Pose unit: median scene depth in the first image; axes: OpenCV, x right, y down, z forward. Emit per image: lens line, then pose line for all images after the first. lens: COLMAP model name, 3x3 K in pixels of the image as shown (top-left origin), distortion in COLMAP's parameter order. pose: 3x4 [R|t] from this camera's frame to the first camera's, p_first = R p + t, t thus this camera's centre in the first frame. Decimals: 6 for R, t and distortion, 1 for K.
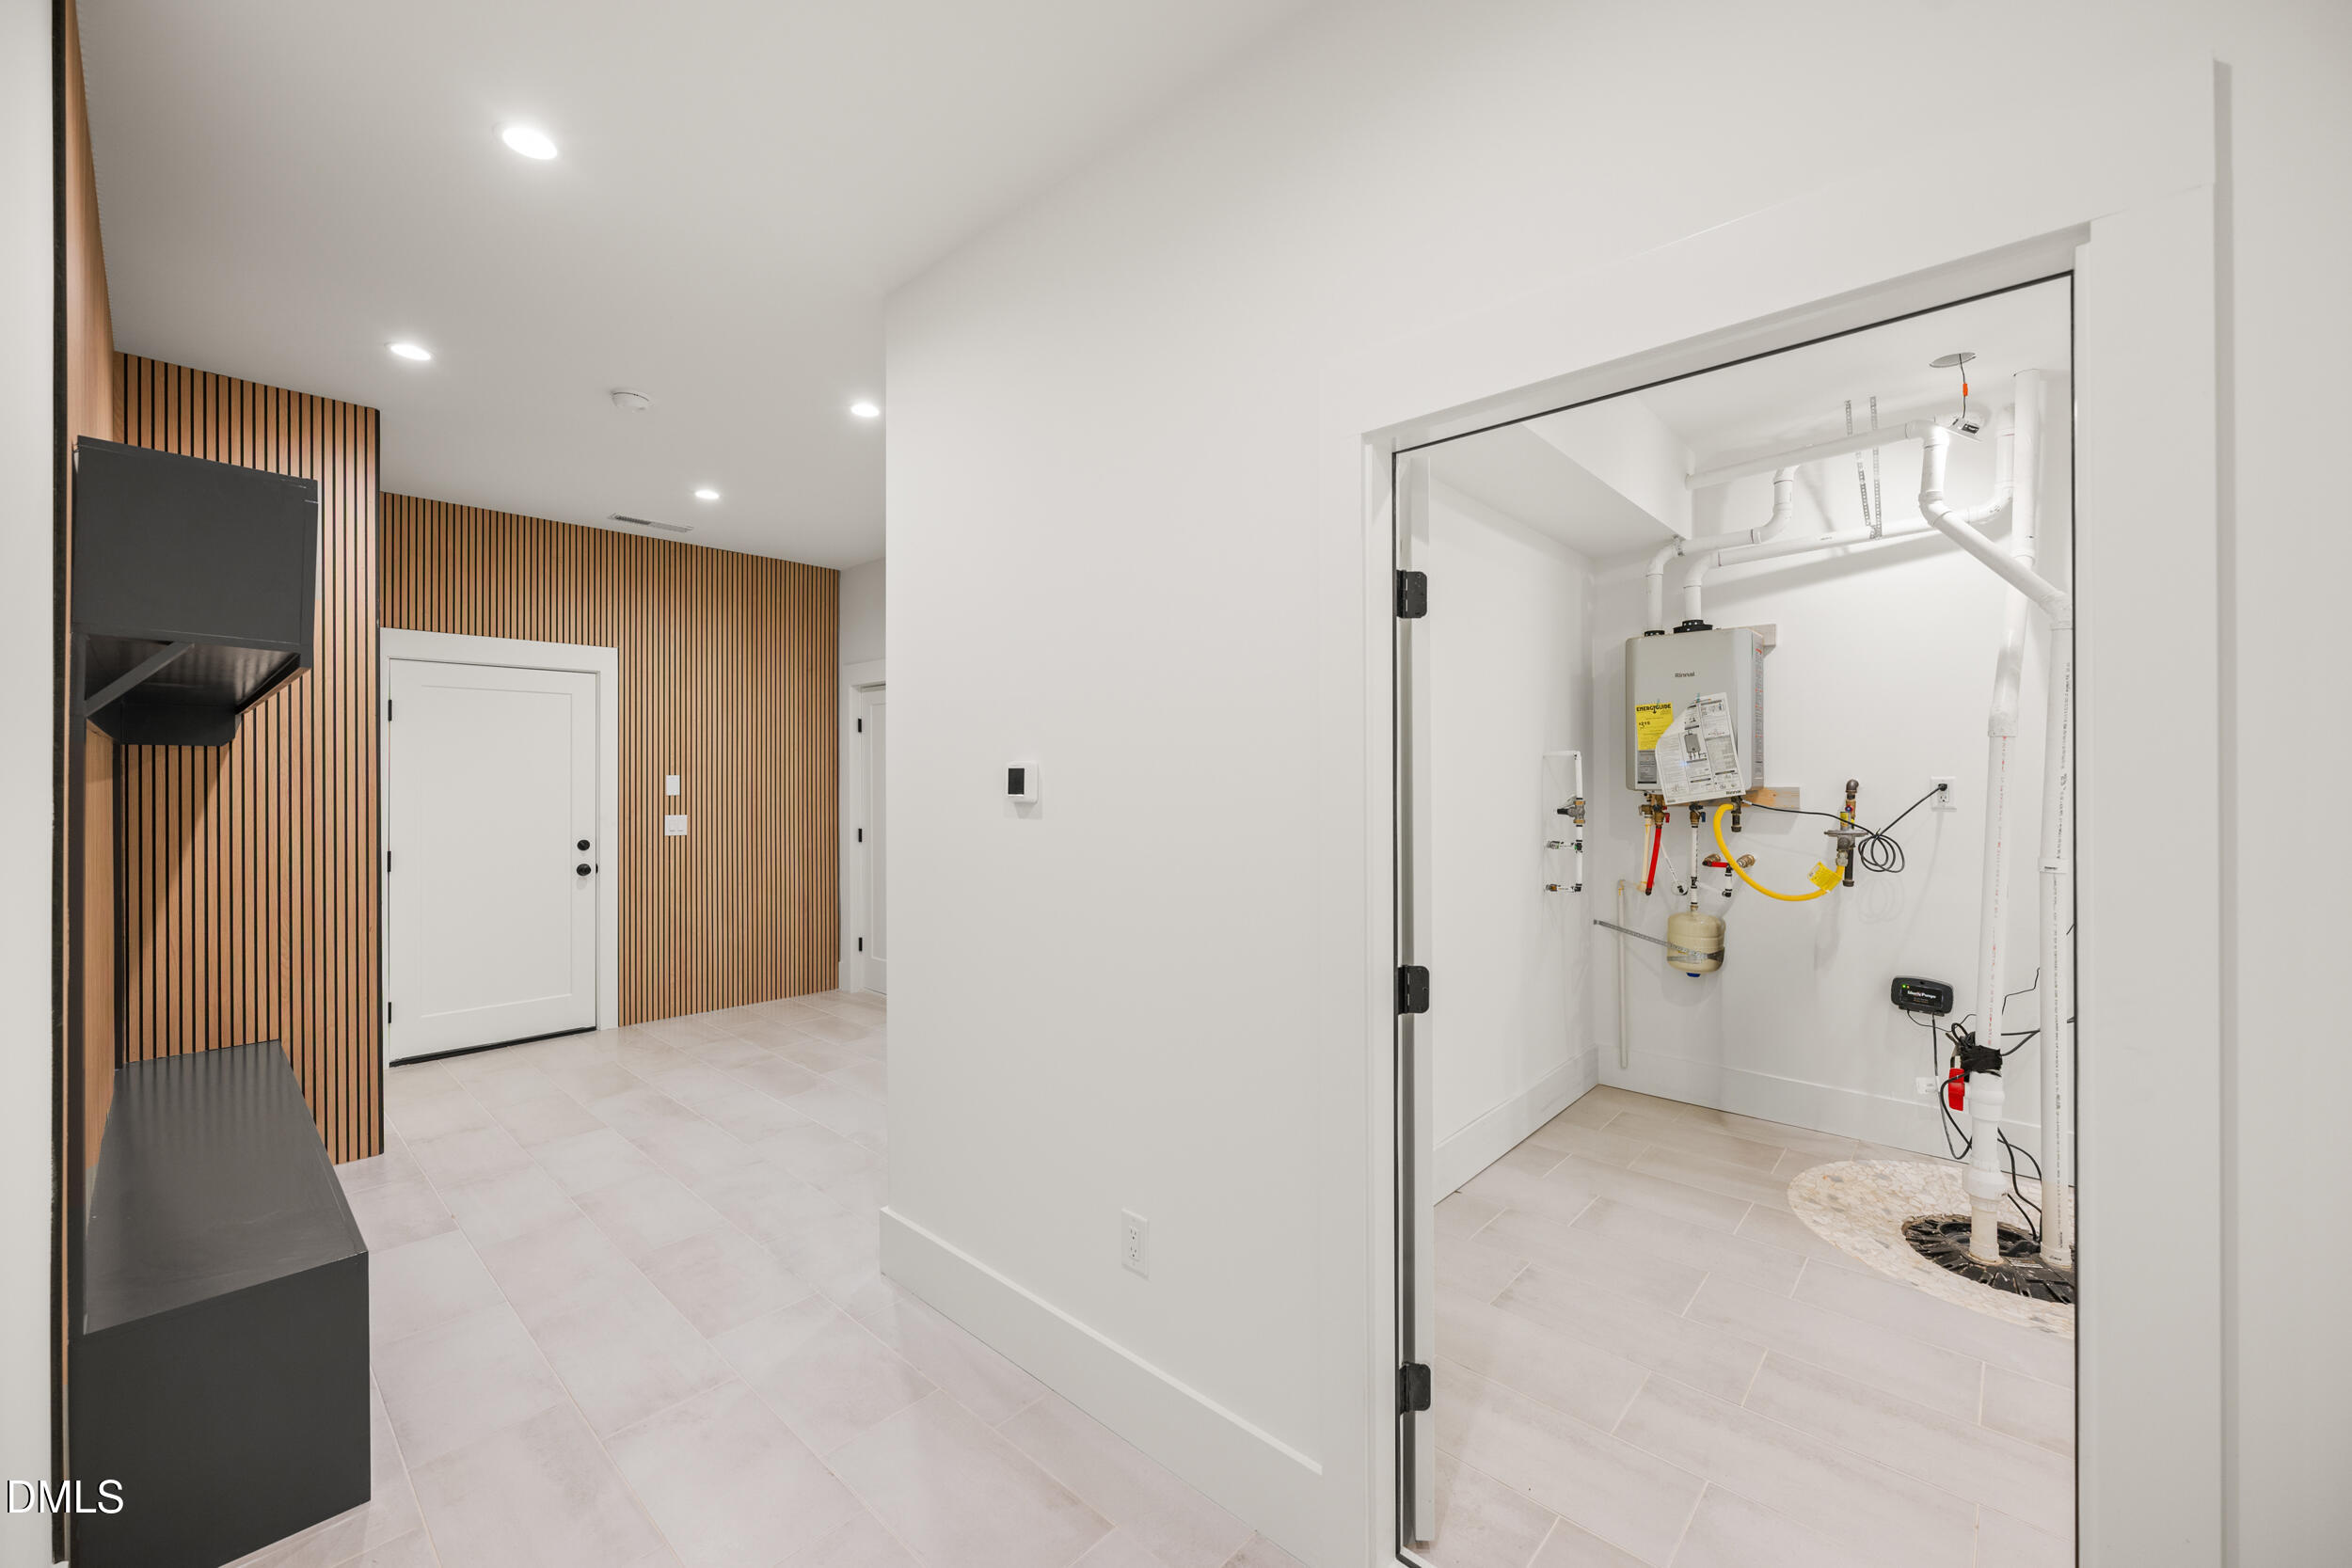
lens RADIAL K [[922.6, 0, 1173.2], [0, 922.6, 780.8], [0, 0, 1]] dist [0.000042, -0.000379]
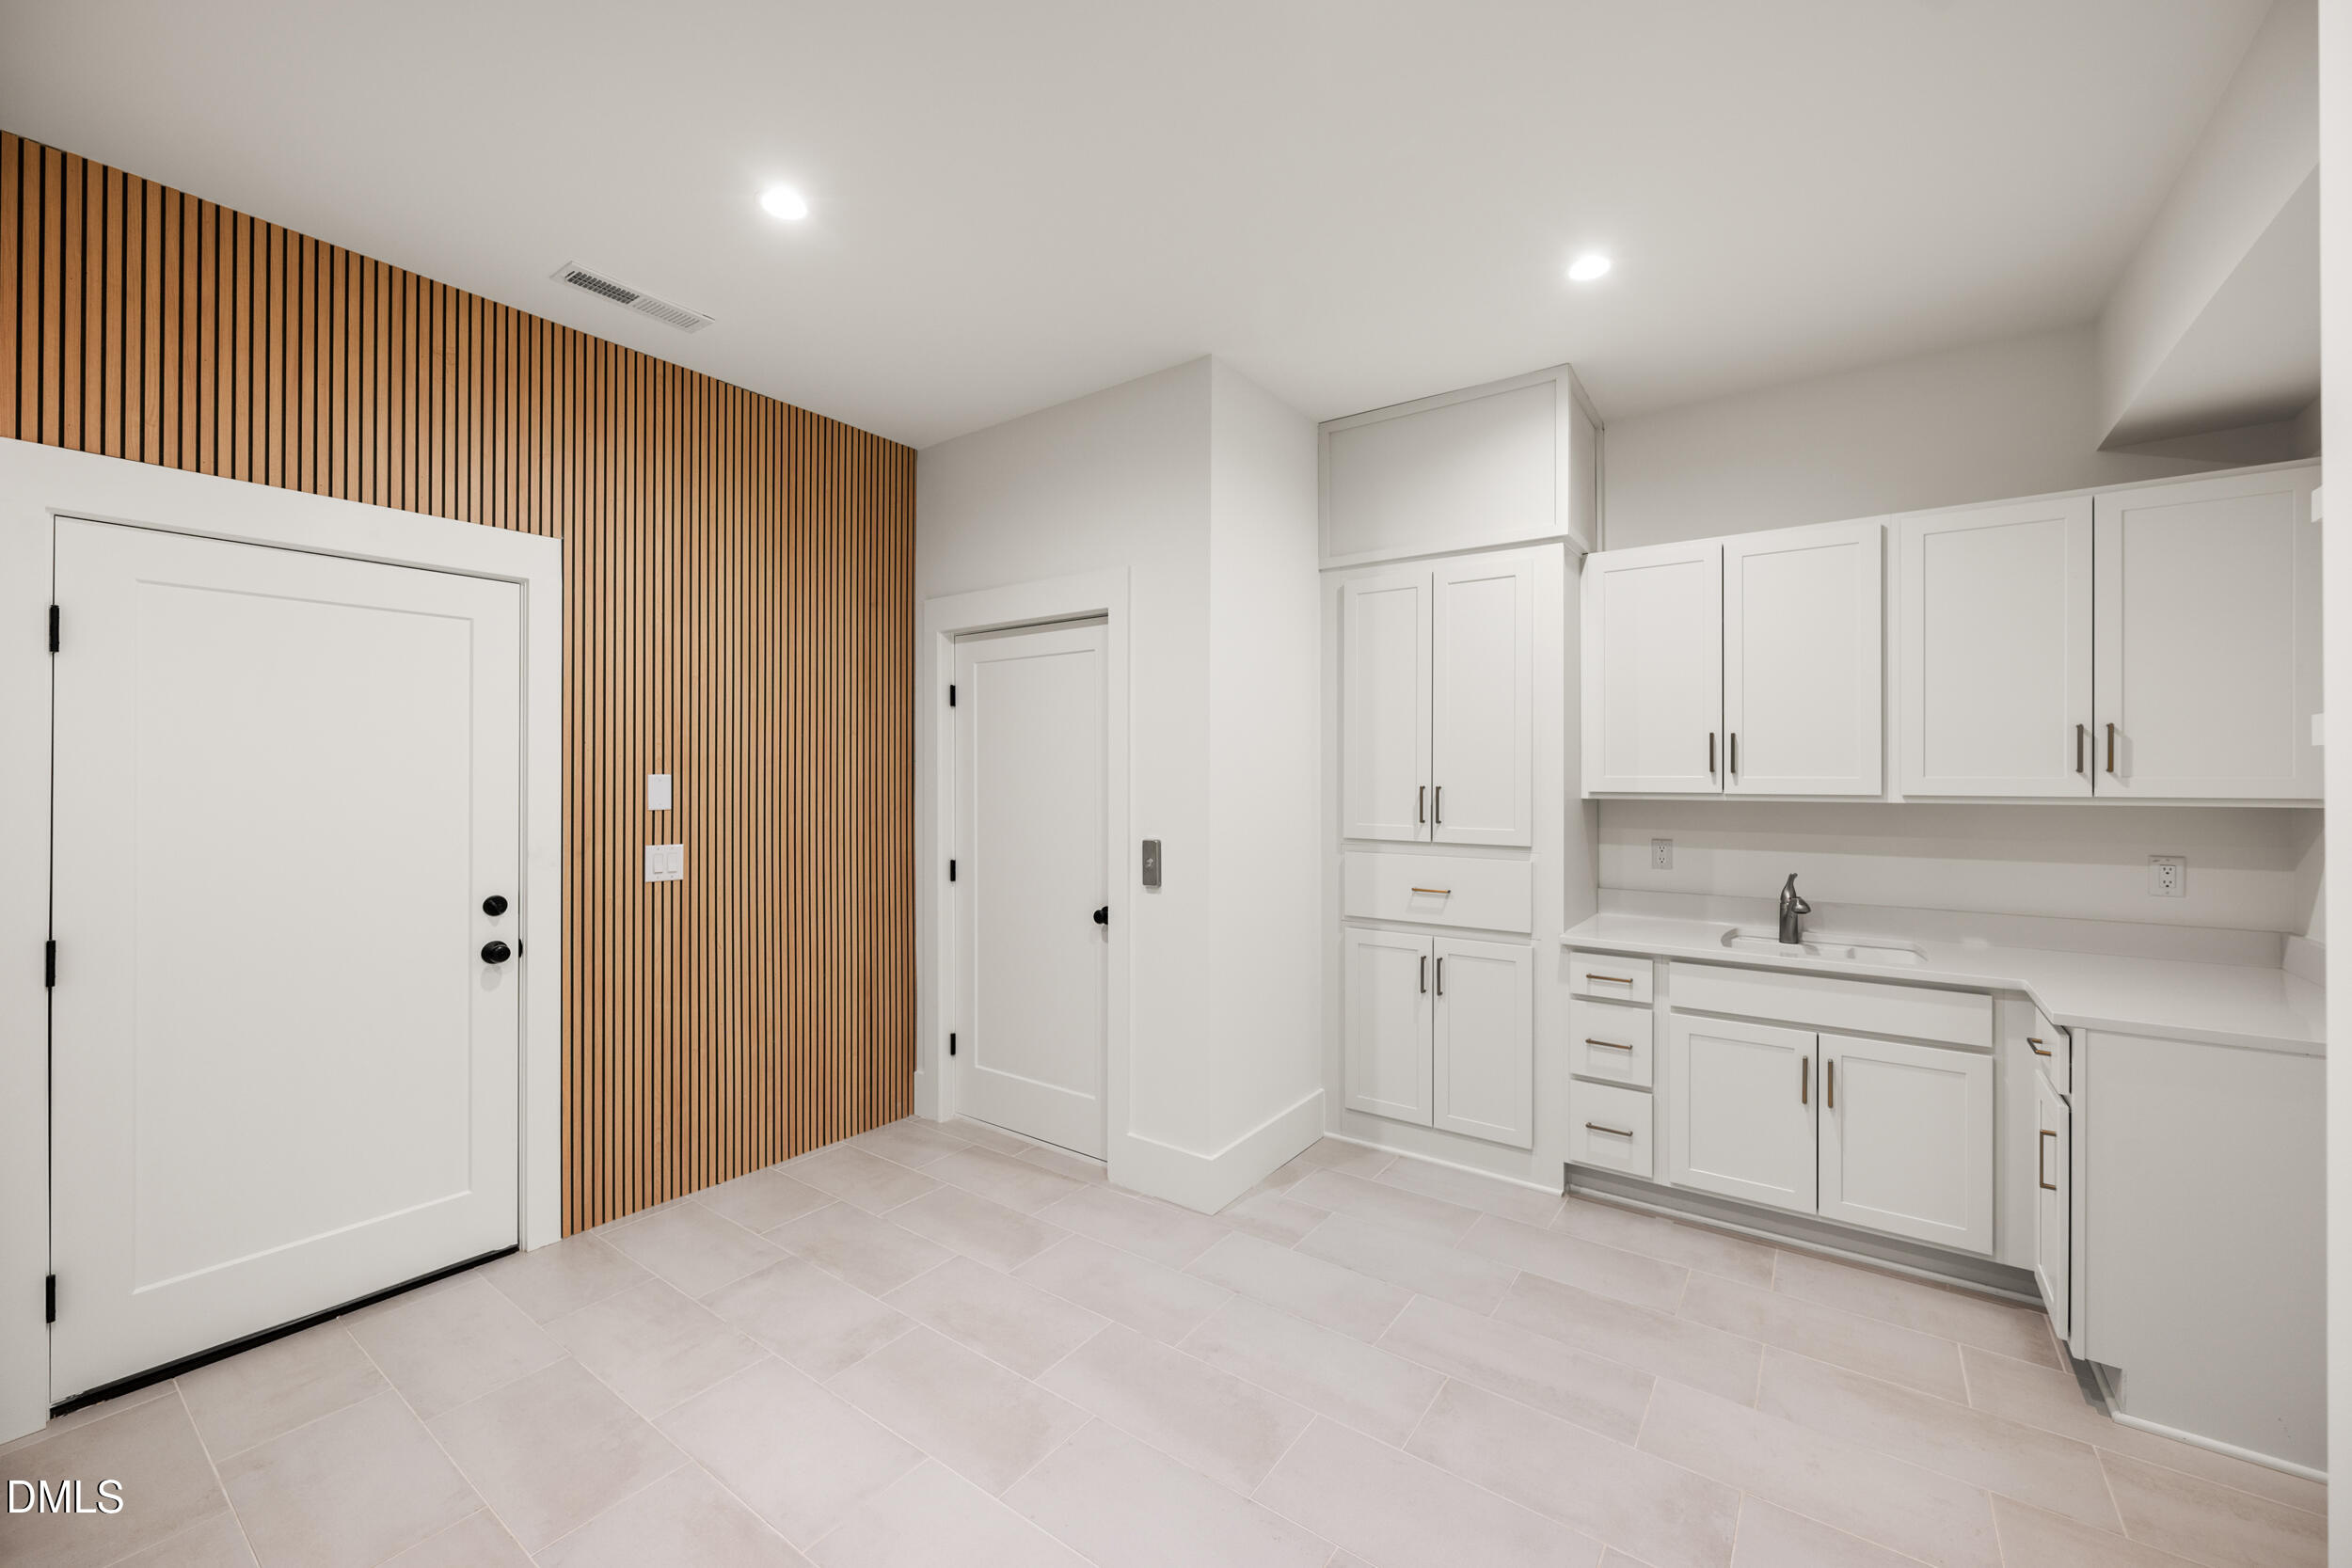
lens RADIAL K [[922.6, 0, 1179.3], [0, 922.6, 781.2], [0, 0, 1]] dist [0.000042, -0.000379]
pose [[0.992454, 0.008451, 0.122325, -0.295501], [-0.009330, 0.999935, 0.006617, -0.008372], [-0.122261, -0.007708, 0.992468, 0.401009]]
